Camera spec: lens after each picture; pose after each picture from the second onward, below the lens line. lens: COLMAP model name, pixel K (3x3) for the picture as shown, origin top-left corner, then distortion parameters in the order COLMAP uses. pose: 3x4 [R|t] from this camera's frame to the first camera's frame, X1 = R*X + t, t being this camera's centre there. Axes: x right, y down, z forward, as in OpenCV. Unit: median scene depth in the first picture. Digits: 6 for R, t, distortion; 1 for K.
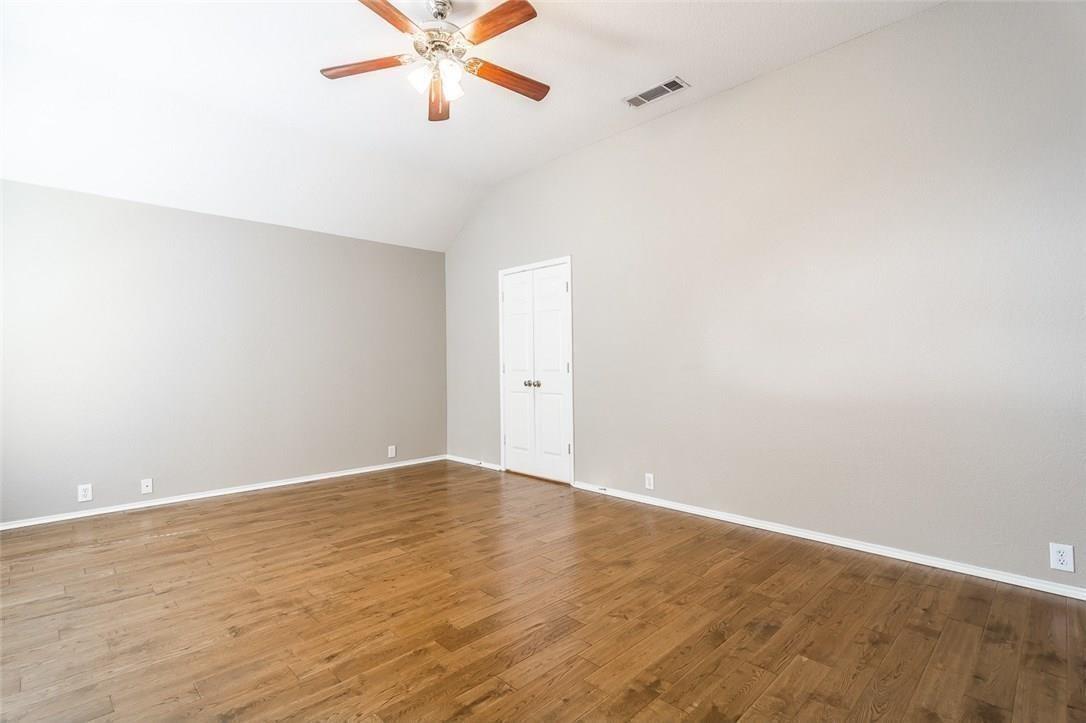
lens RADIAL K [[521.5, 0, 543.0], [0, 521.5, 361.5], [0, 0, 1]] dist [-0.001352, -0.000113]
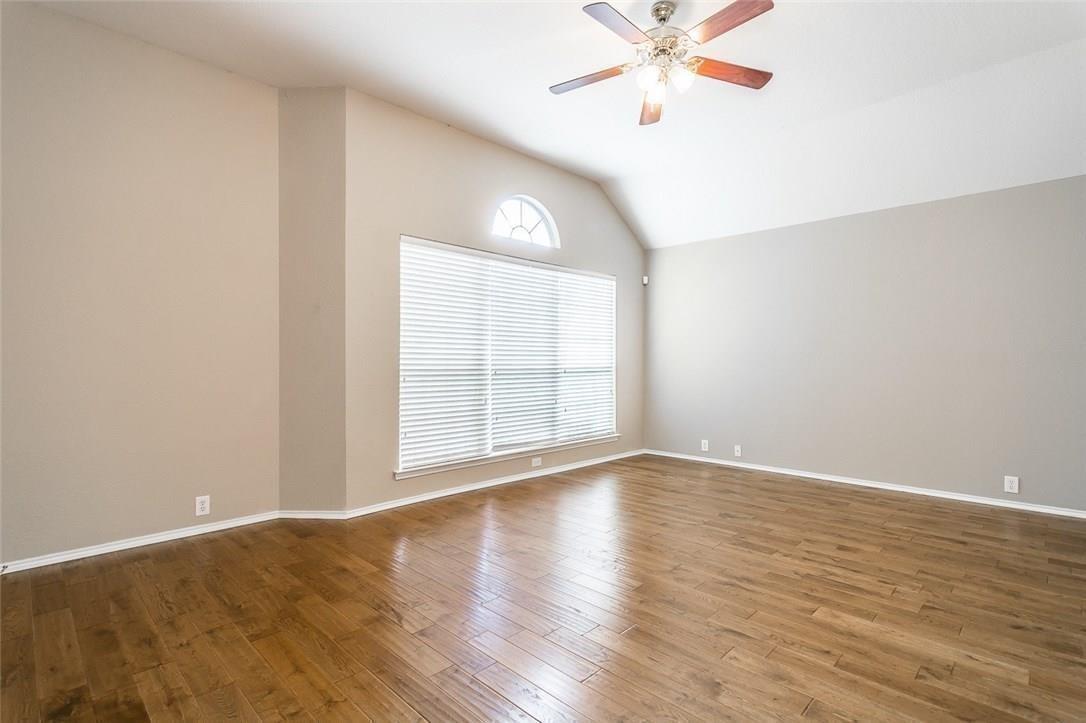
lens RADIAL K [[521.5, 0, 543.0], [0, 521.5, 361.5], [0, 0, 1]] dist [-0.001352, -0.000113]
pose [[0.012663, 0.013543, -0.999828, 0.639478], [0.004211, 0.999899, 0.013598, -0.010704], [0.999911, -0.004383, 0.012605, 0.558624]]
